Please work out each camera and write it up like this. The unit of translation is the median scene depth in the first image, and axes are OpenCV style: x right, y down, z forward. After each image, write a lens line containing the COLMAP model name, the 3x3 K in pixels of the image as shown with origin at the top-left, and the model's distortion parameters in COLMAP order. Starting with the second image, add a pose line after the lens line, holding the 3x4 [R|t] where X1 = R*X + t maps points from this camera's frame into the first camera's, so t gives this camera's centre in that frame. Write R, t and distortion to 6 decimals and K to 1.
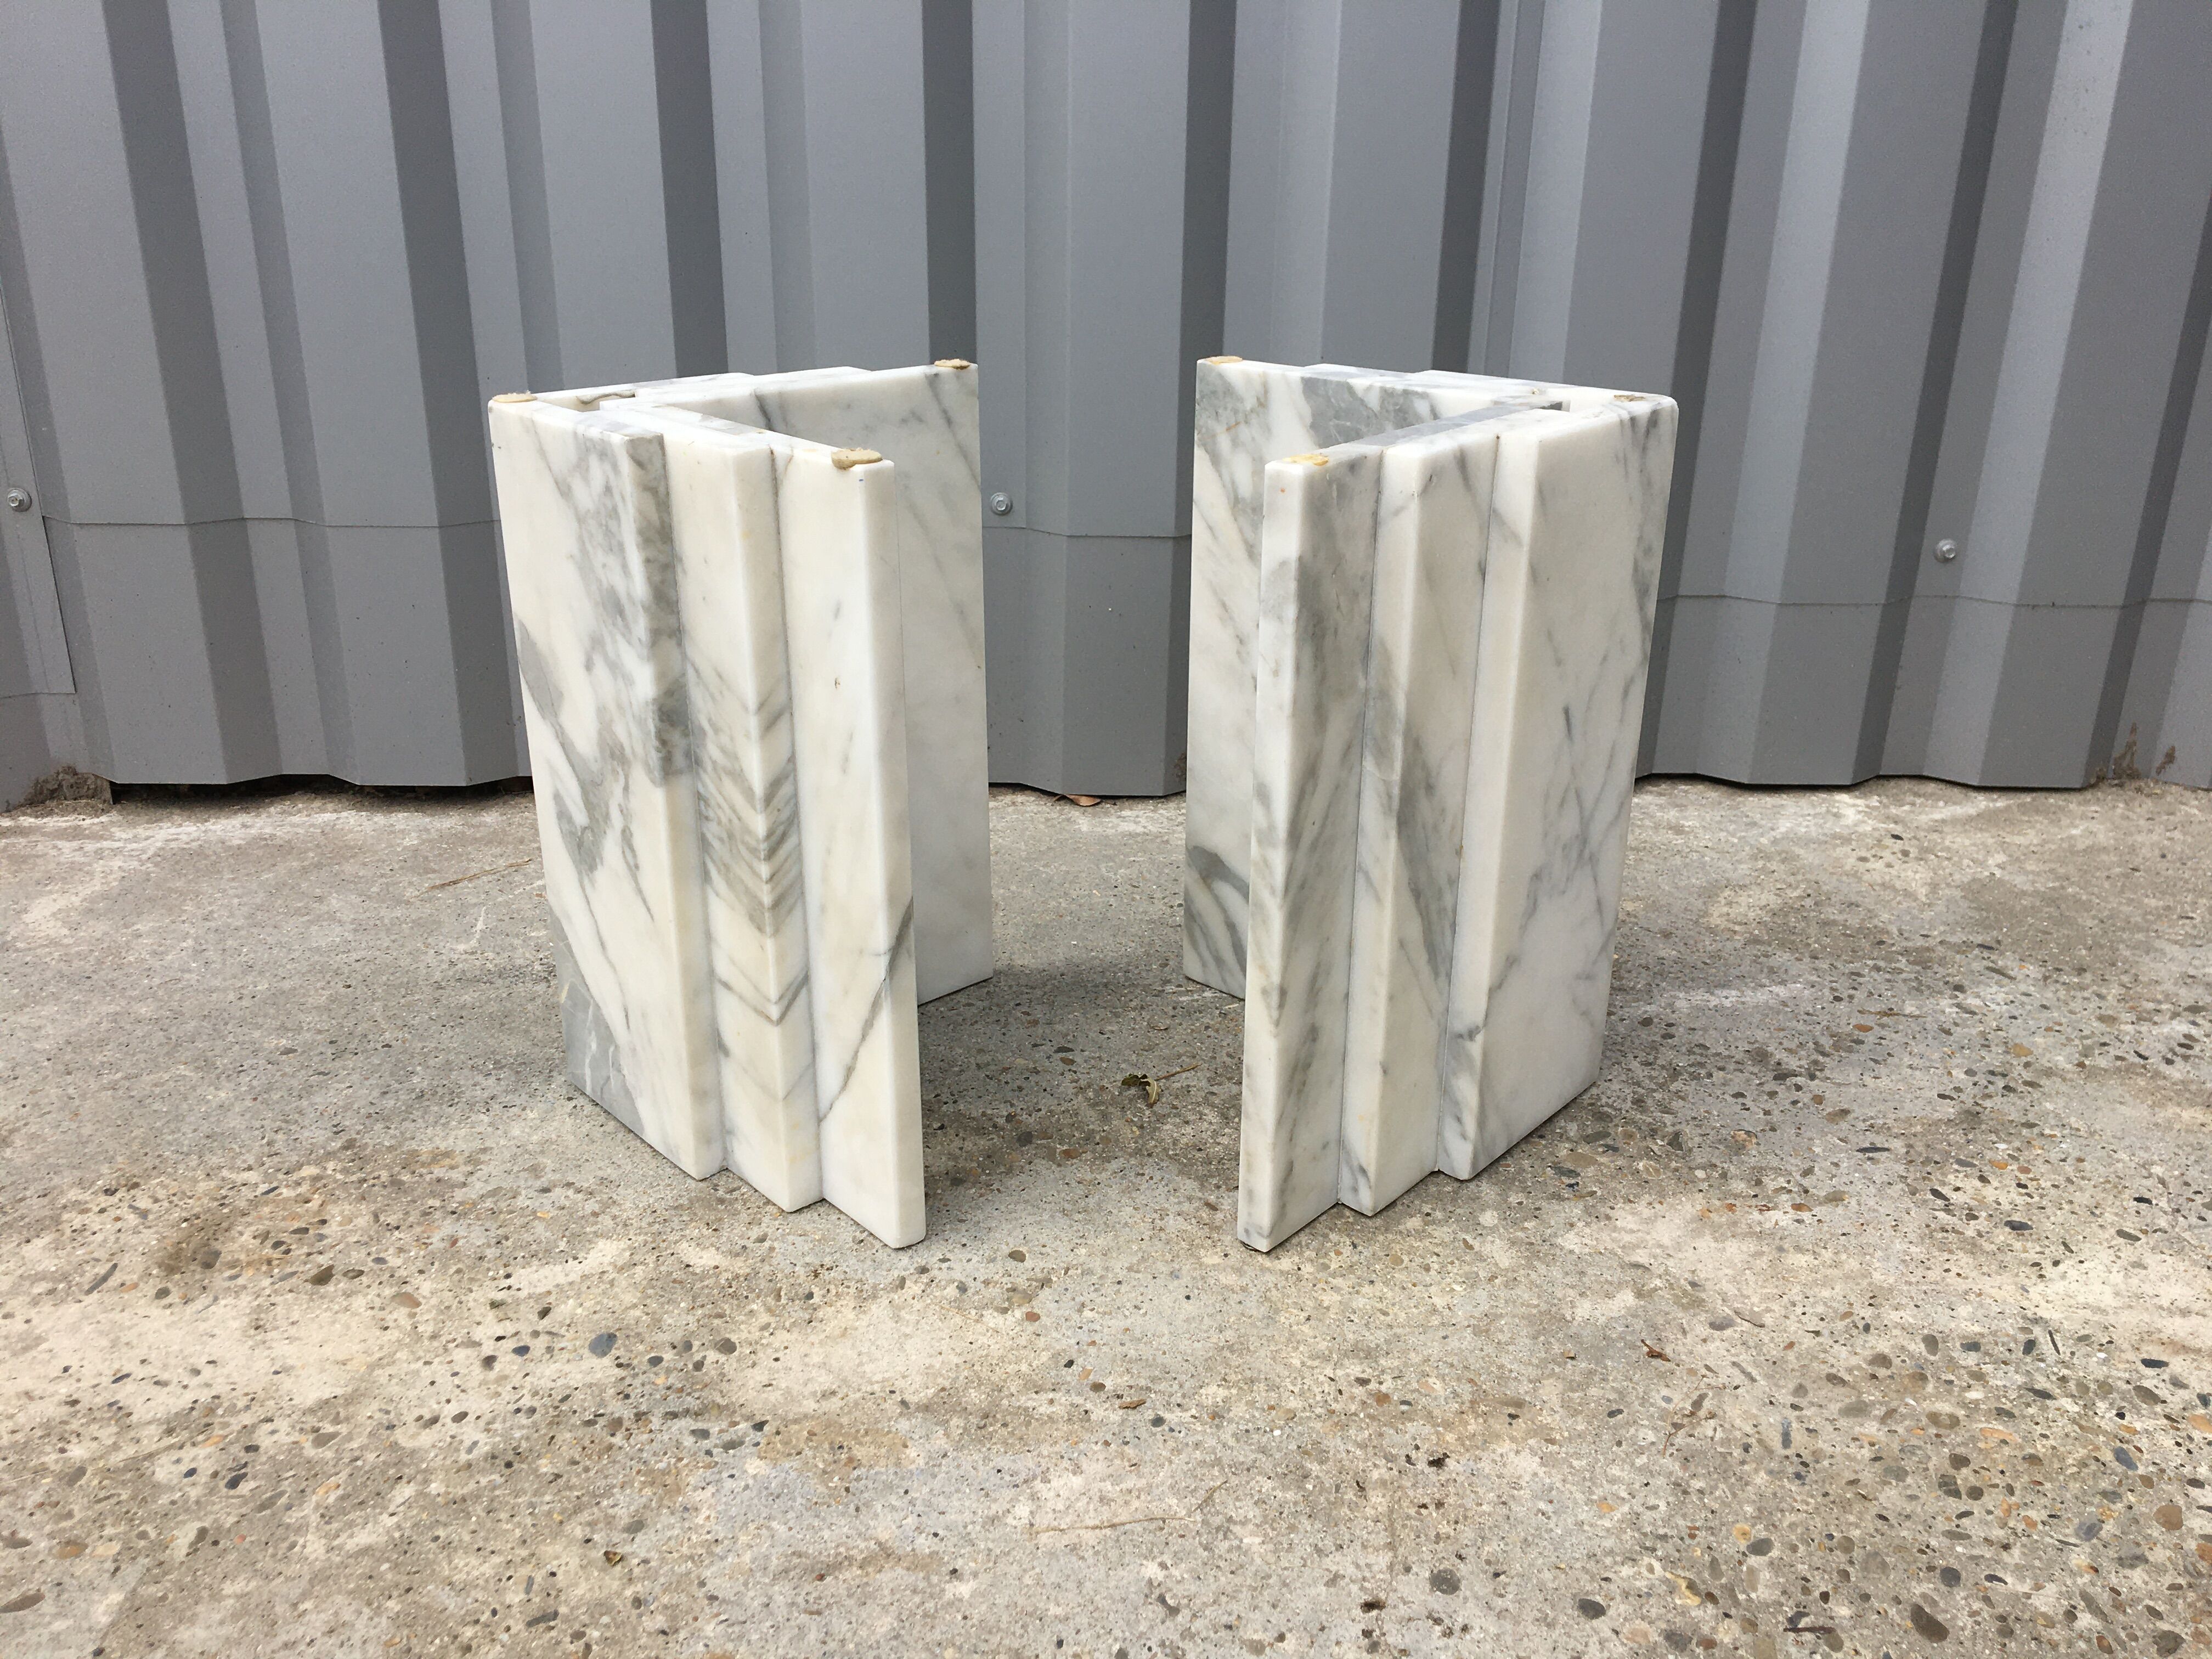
lens RADIAL K [[1879.8, 0, 1106.0], [0, 1879.8, 829.5], [0, 0, 1]] dist [0.074542, -0.142453]
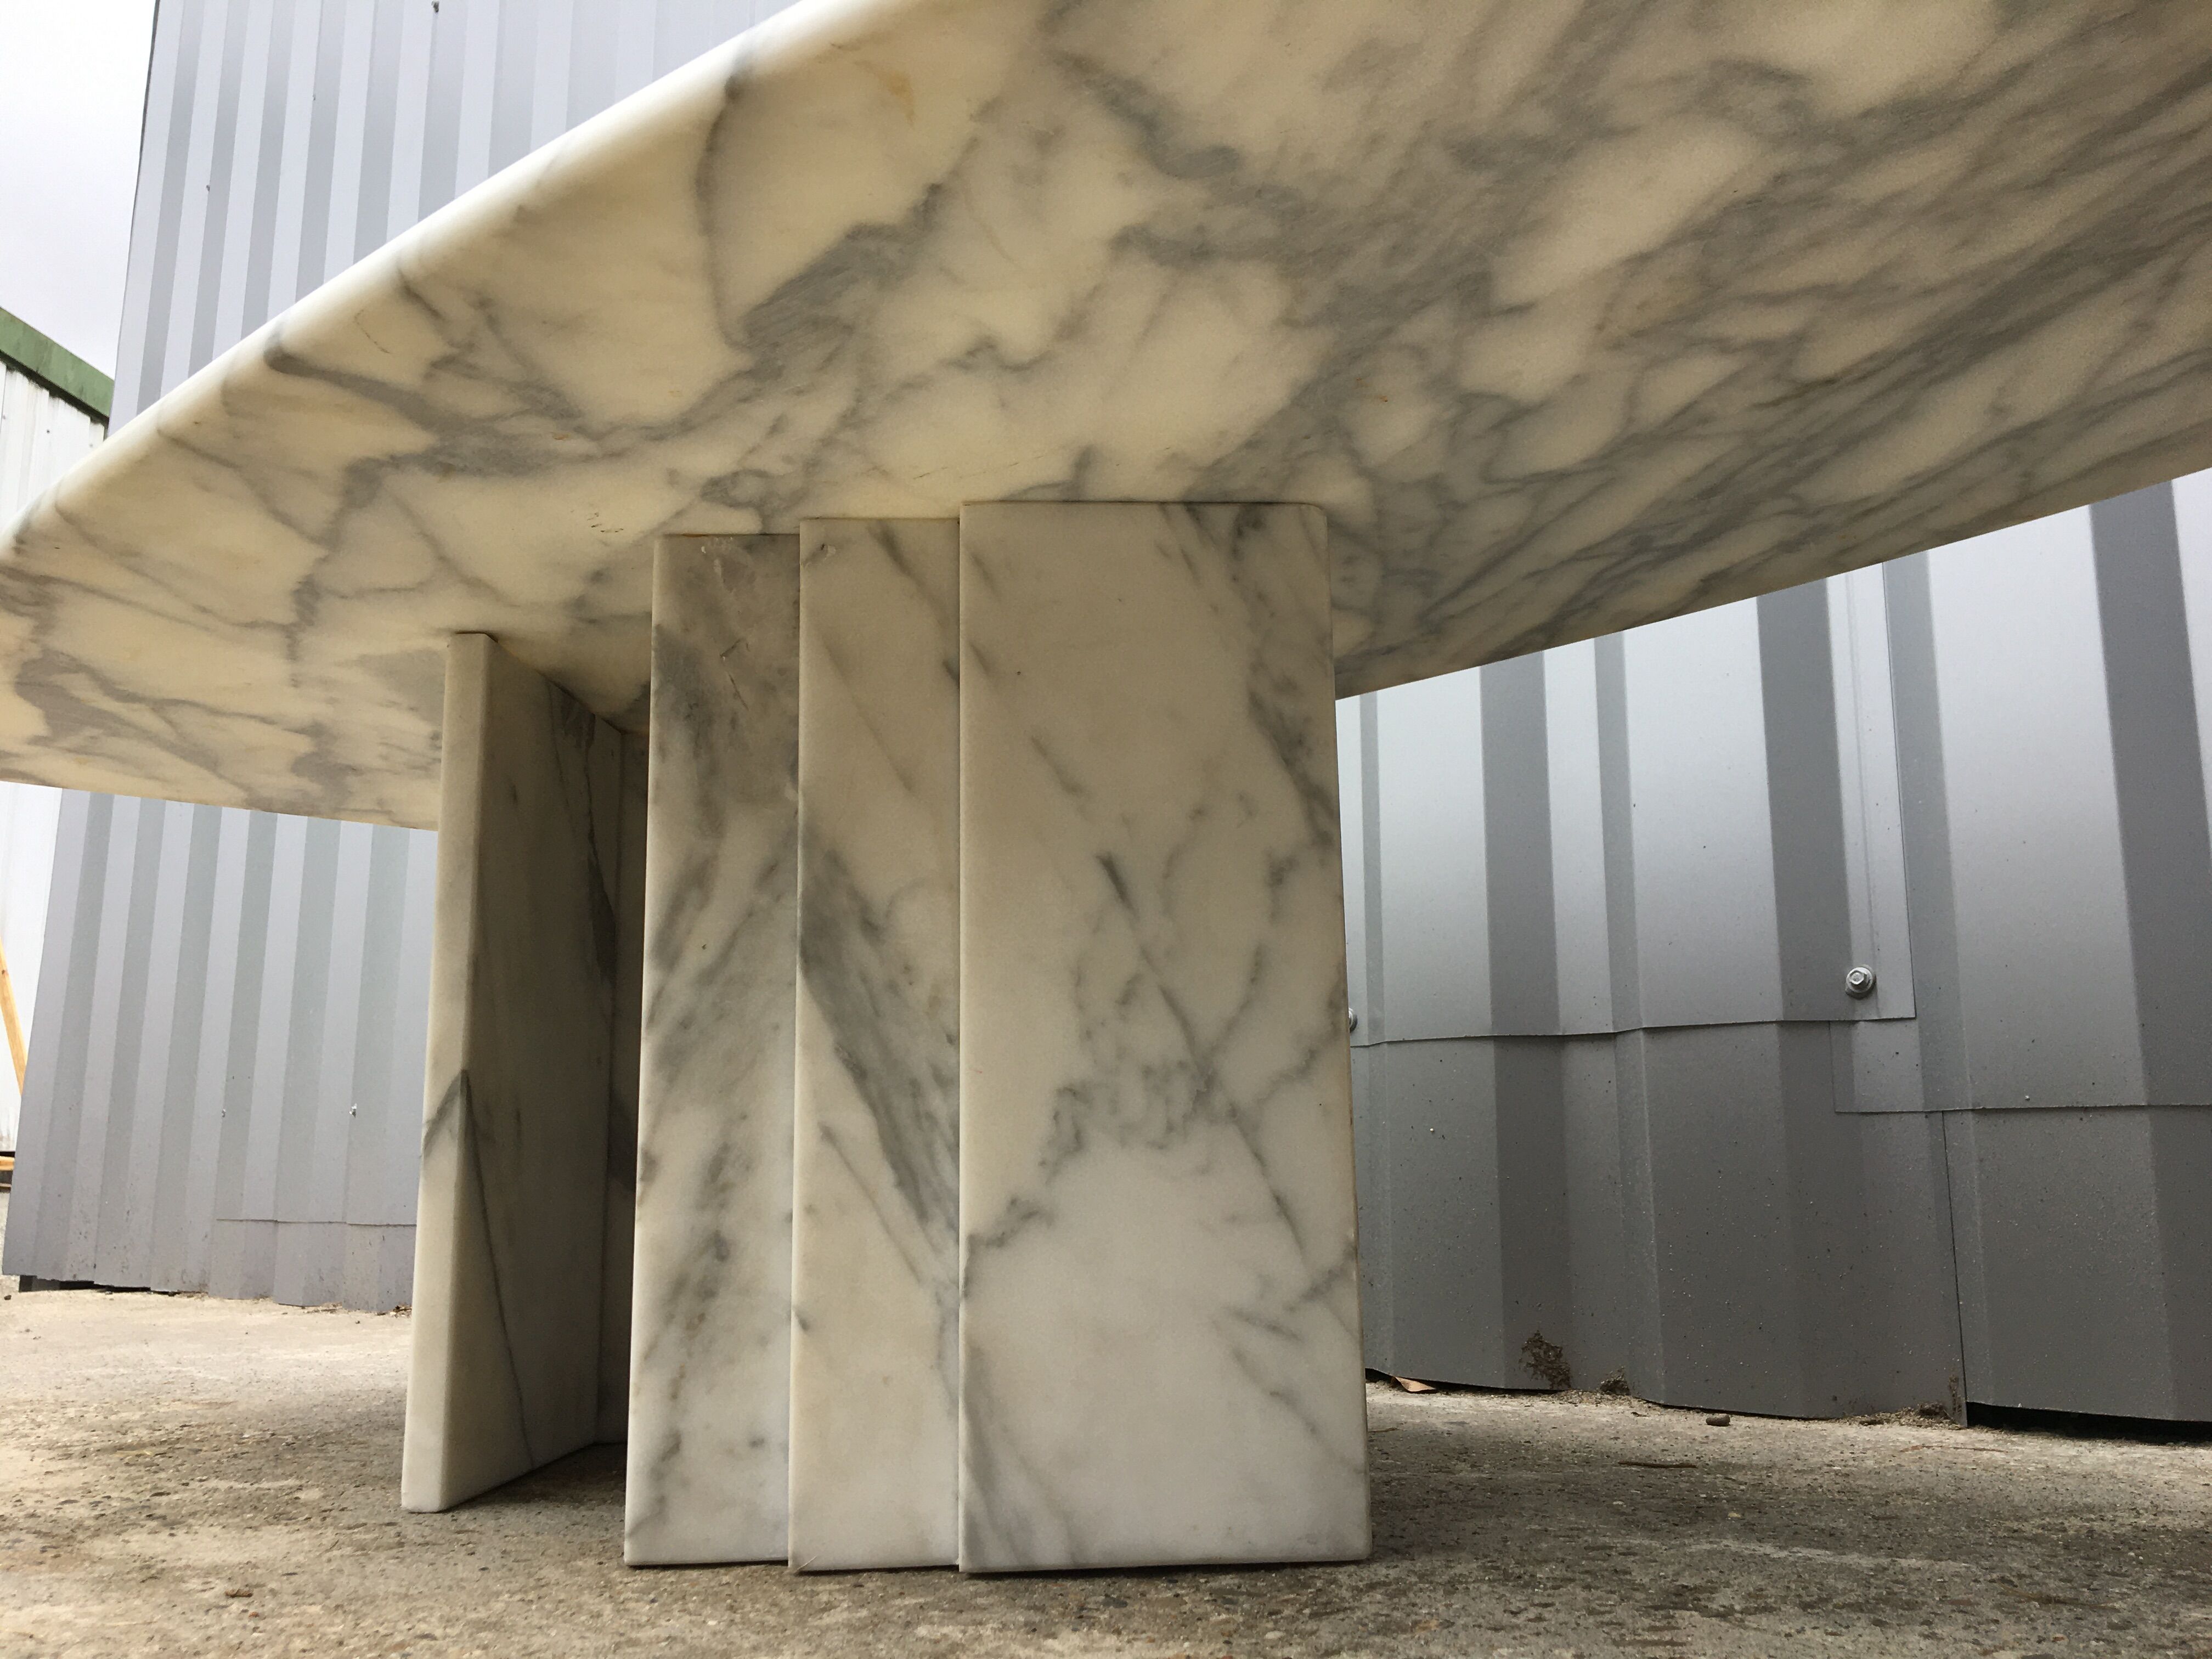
lens RADIAL K [[1915.6, 0, 1106.0], [0, 1915.6, 829.5], [0, 0, 1]] dist [0.057510, -0.104831]
pose [[0.714953, -0.153594, -0.682093, 0.747705], [-0.245571, 0.858253, -0.450663, 0.263883], [0.654627, 0.489705, 0.575892, 0.540267]]
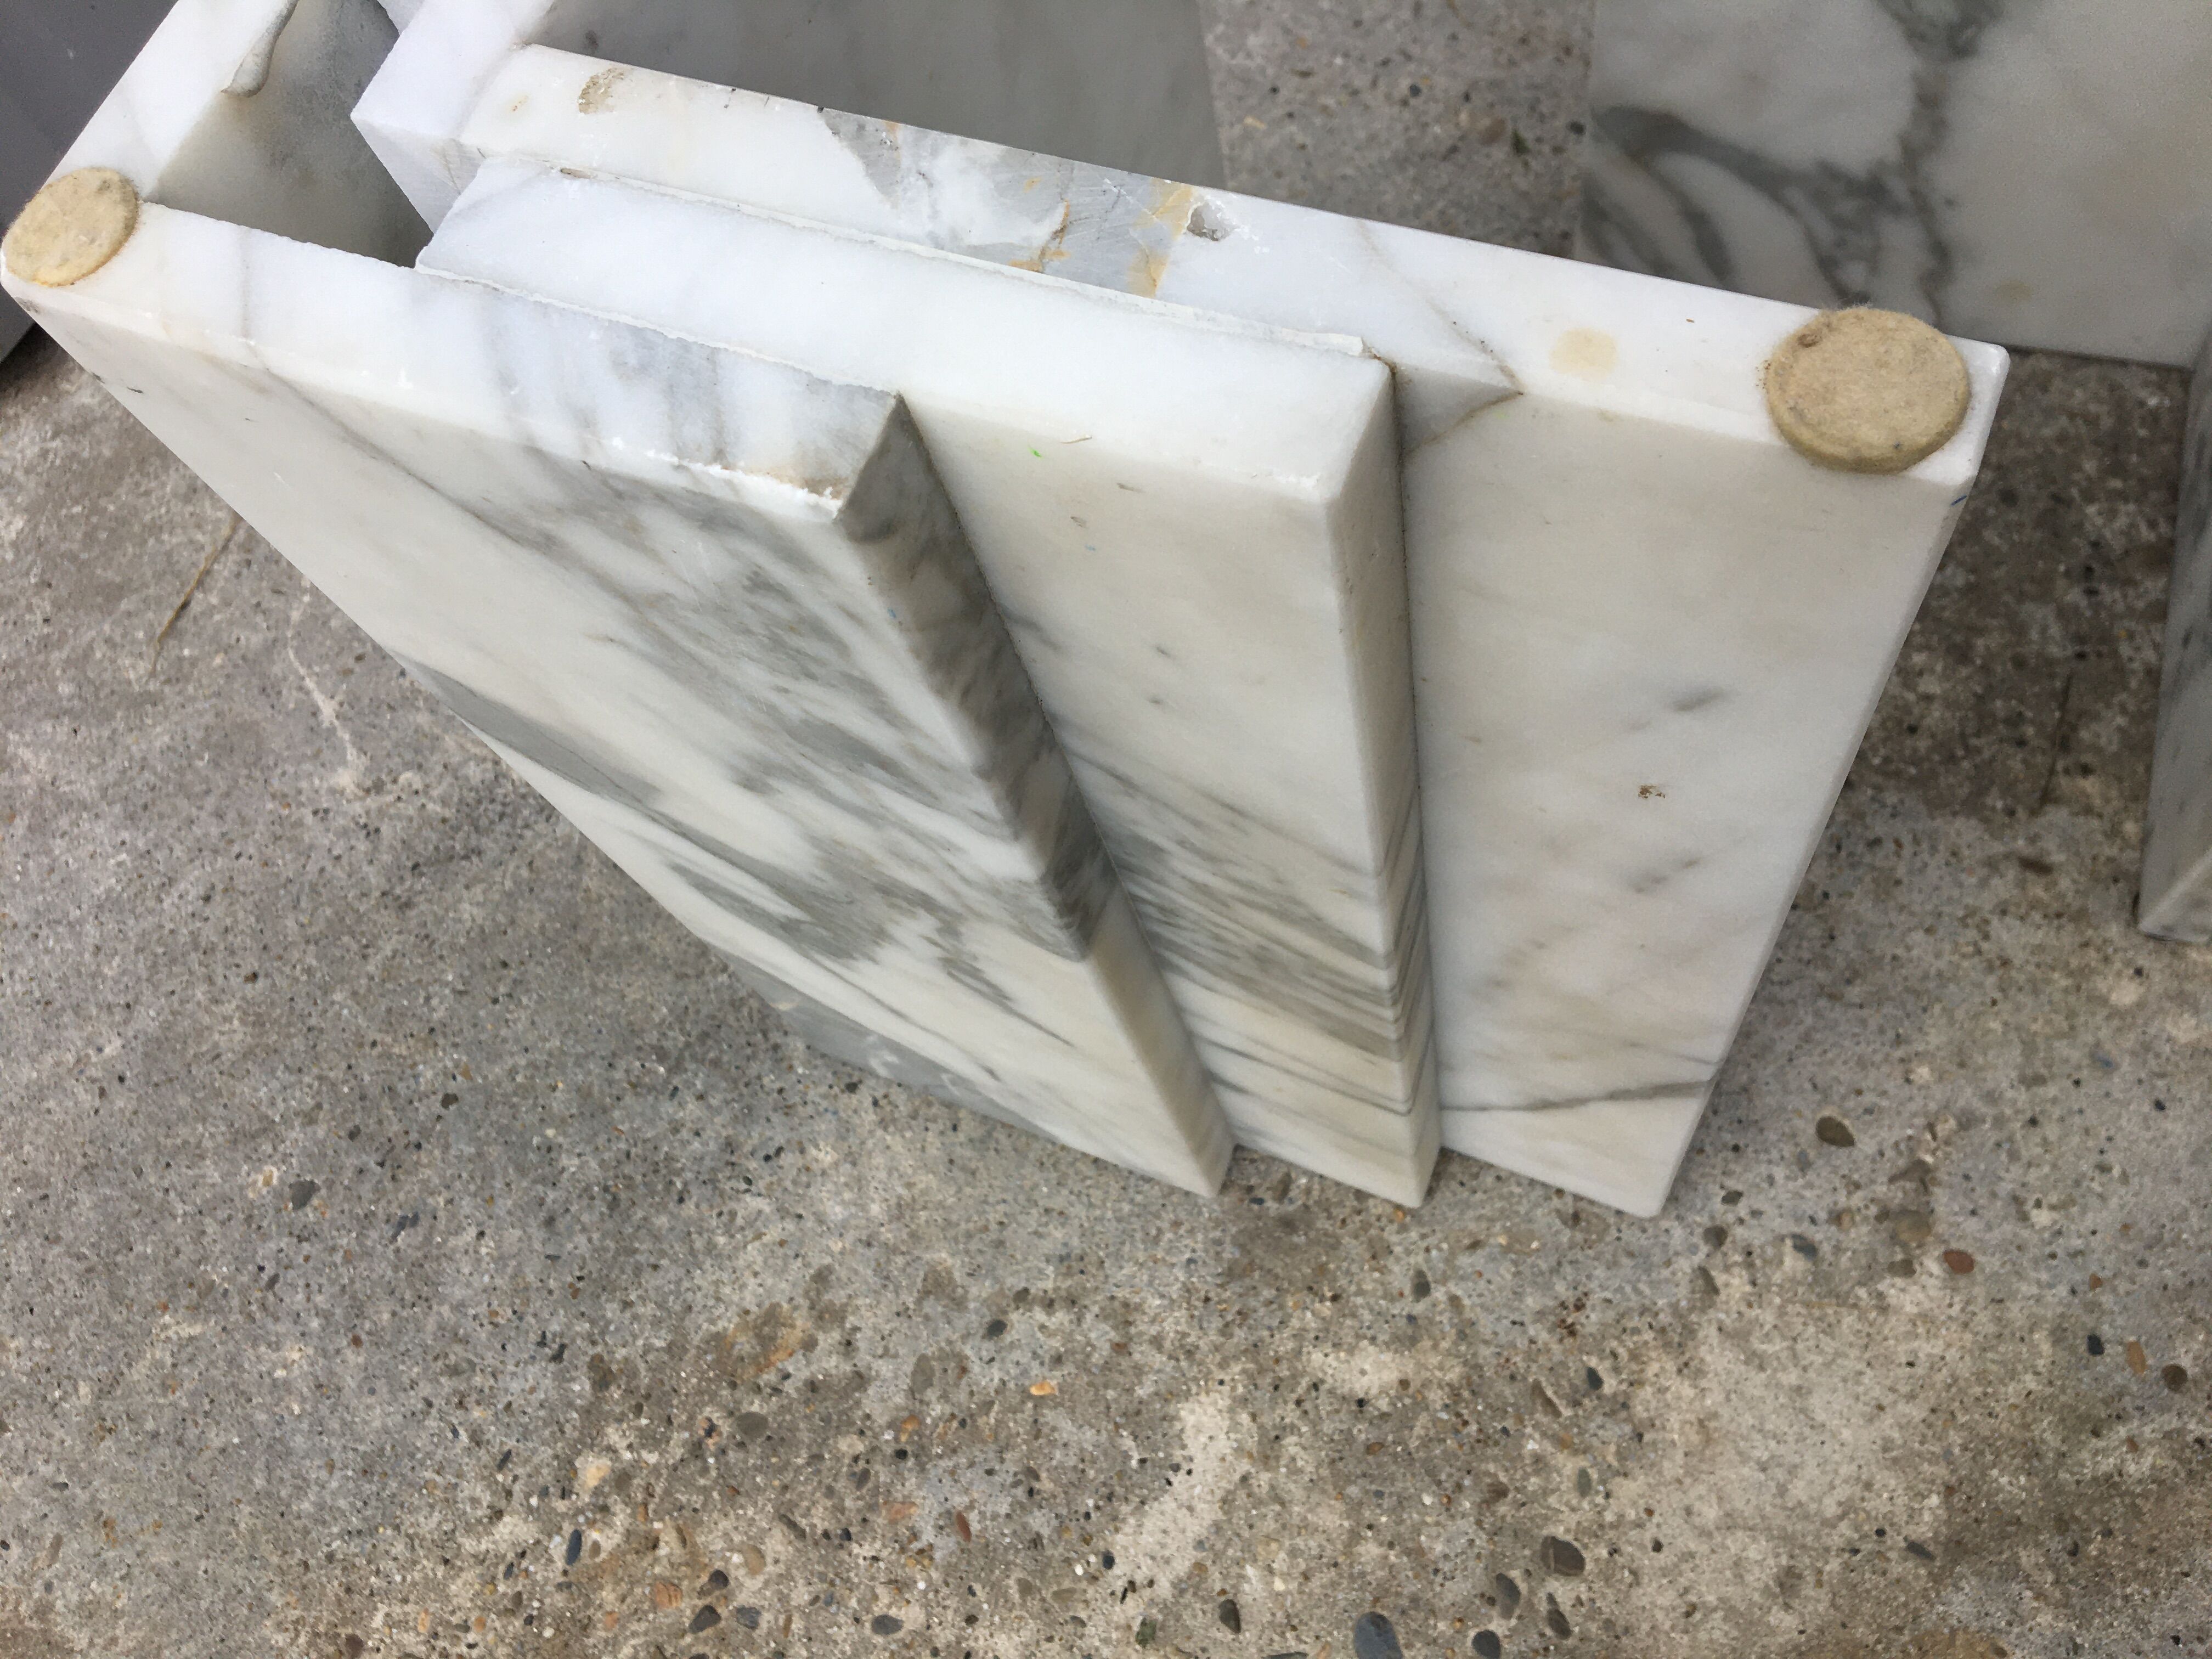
lens RADIAL K [[1879.8, 0, 1106.0], [0, 1879.8, 829.5], [0, 0, 1]] dist [0.074542, -0.142453]
pose [[0.887800, -0.459005, 0.033544, -0.221477], [0.315614, 0.660259, 0.681503, -0.311677], [-0.334962, -0.594451, 0.731046, 0.673654]]
